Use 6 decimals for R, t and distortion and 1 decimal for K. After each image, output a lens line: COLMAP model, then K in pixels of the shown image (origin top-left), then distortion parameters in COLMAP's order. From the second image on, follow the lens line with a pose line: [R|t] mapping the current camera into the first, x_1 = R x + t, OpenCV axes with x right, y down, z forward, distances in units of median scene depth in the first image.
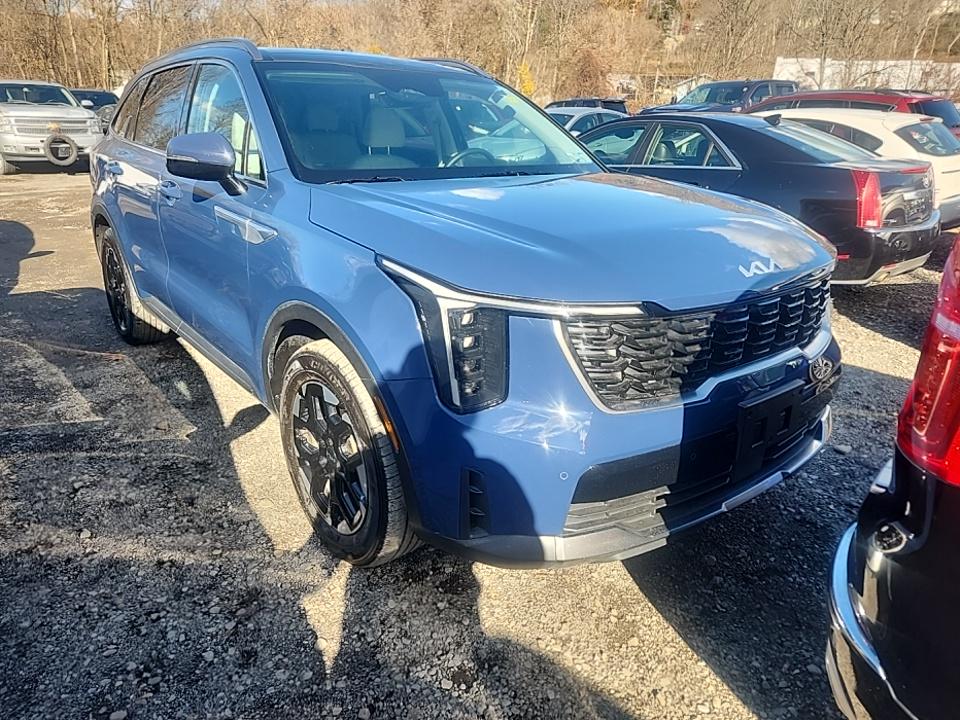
lens RADIAL K [[638.4, 0, 483.4], [0, 638.4, 356.7], [0, 0, 1]] dist [0.024417, -0.011328]
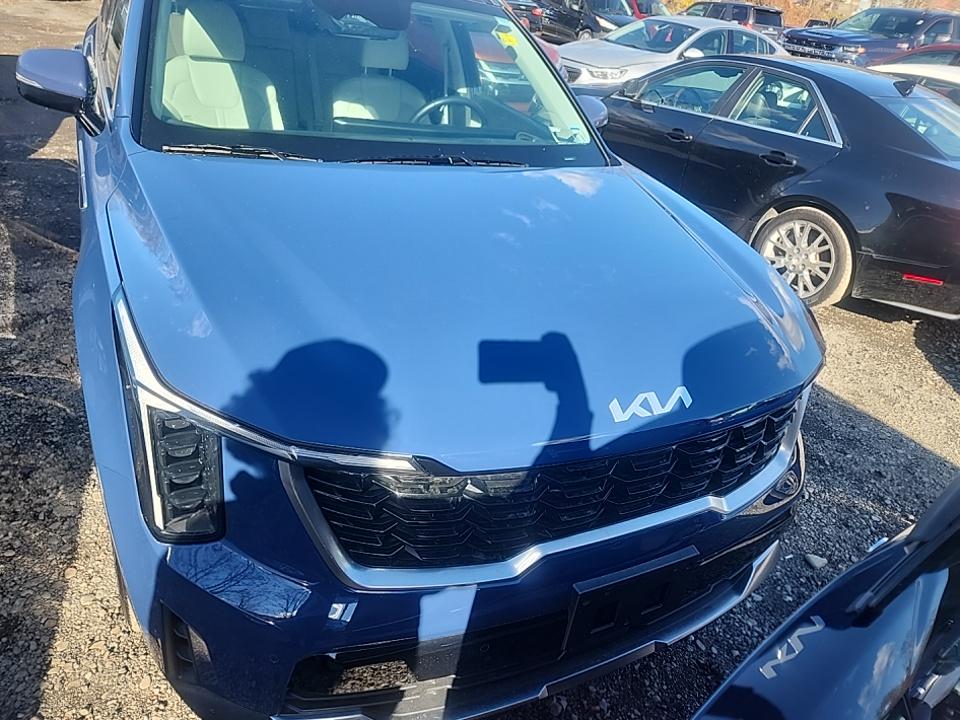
lens RADIAL K [[638.4, 0, 477.3], [0, 638.4, 361.2], [0, 0, 1]] dist [0.024417, -0.011328]
pose [[0.973222, 0.199849, -0.113574, 0.165368], [-0.179614, 0.969488, 0.166827, -0.137614], [0.143449, -0.141960, 0.979423, 0.162440]]
